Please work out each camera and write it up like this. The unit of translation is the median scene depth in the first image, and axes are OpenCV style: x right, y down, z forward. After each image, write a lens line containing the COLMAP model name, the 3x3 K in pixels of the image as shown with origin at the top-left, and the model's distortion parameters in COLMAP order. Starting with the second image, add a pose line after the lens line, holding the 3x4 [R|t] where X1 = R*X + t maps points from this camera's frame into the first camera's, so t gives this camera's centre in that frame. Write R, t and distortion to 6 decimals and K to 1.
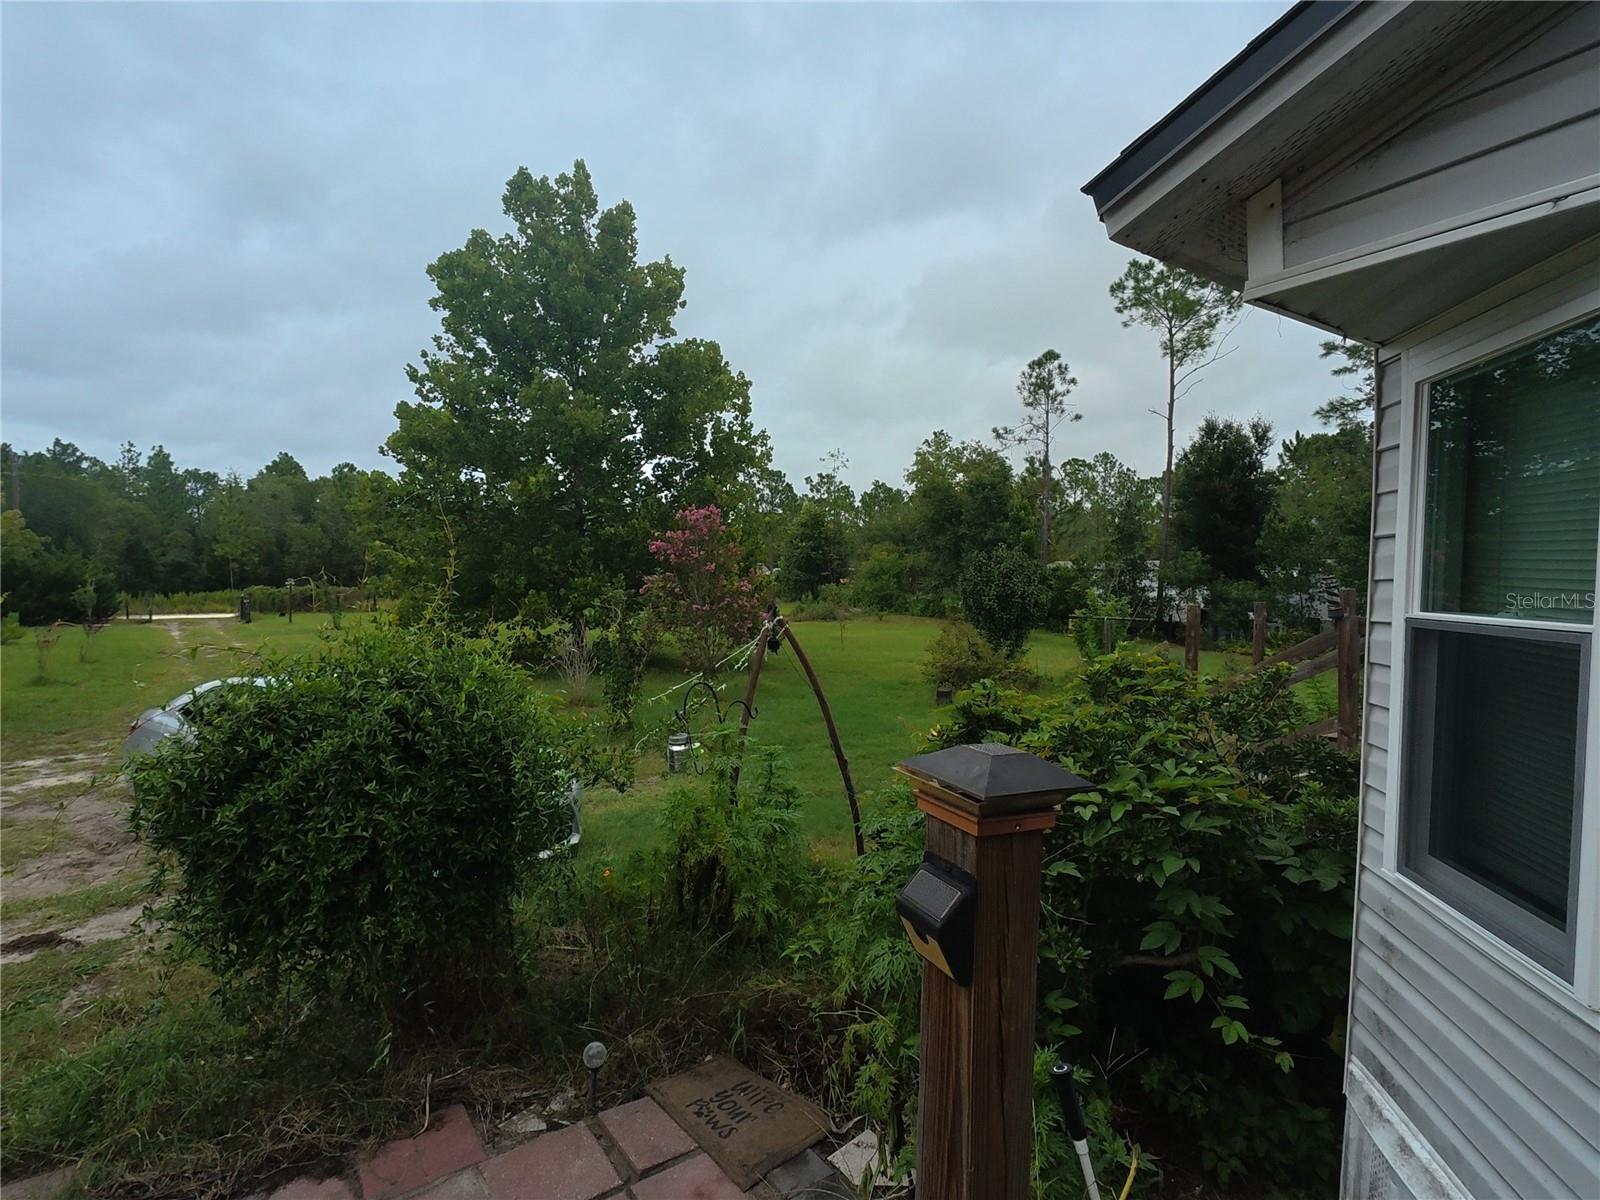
lens RADIAL K [[780.6, 0, 801.2], [0, 780.6, 606.9], [0, 0, 1]] dist [-0.004953, -0.000937]
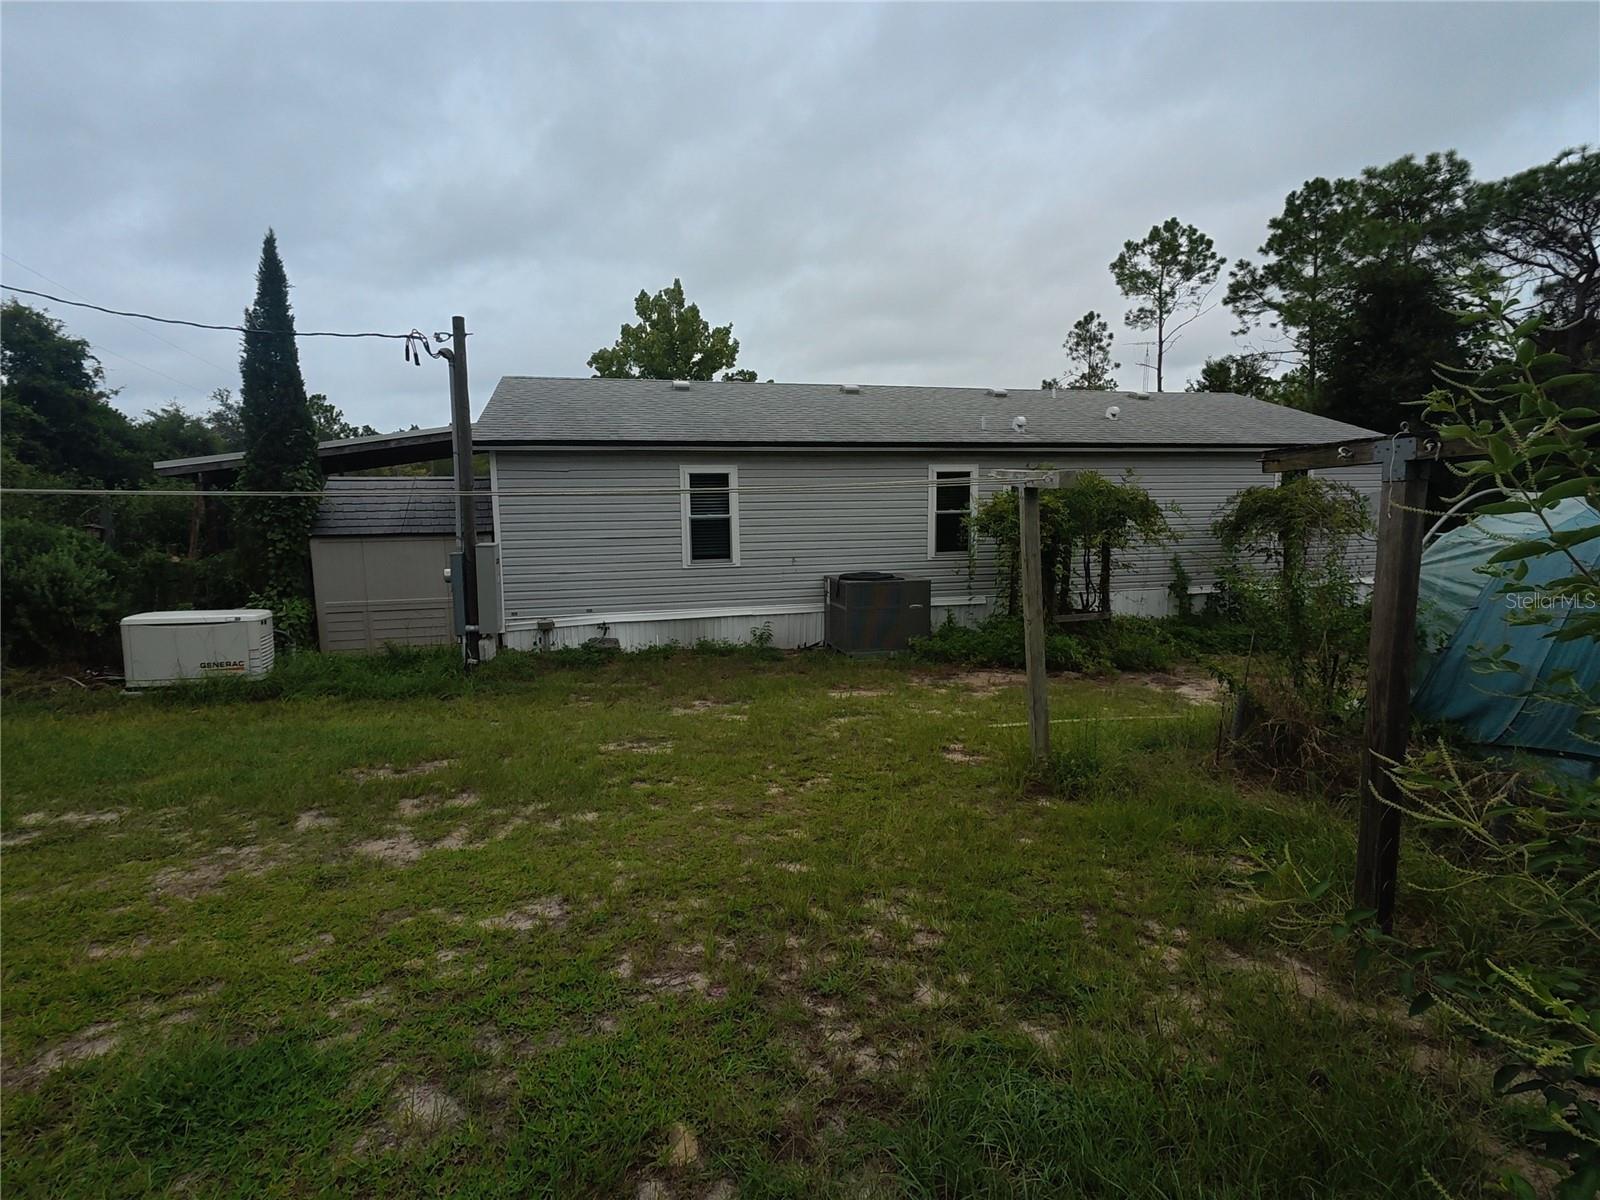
lens RADIAL K [[780.6, 0, 801.2], [0, 780.6, 606.9], [0, 0, 1]] dist [-0.004953, -0.000937]
pose [[0.945179, 0.007965, -0.326455, 0.295302], [0.020642, 0.996246, 0.084072, 0.017677], [0.325899, -0.086202, 0.941467, -0.331406]]
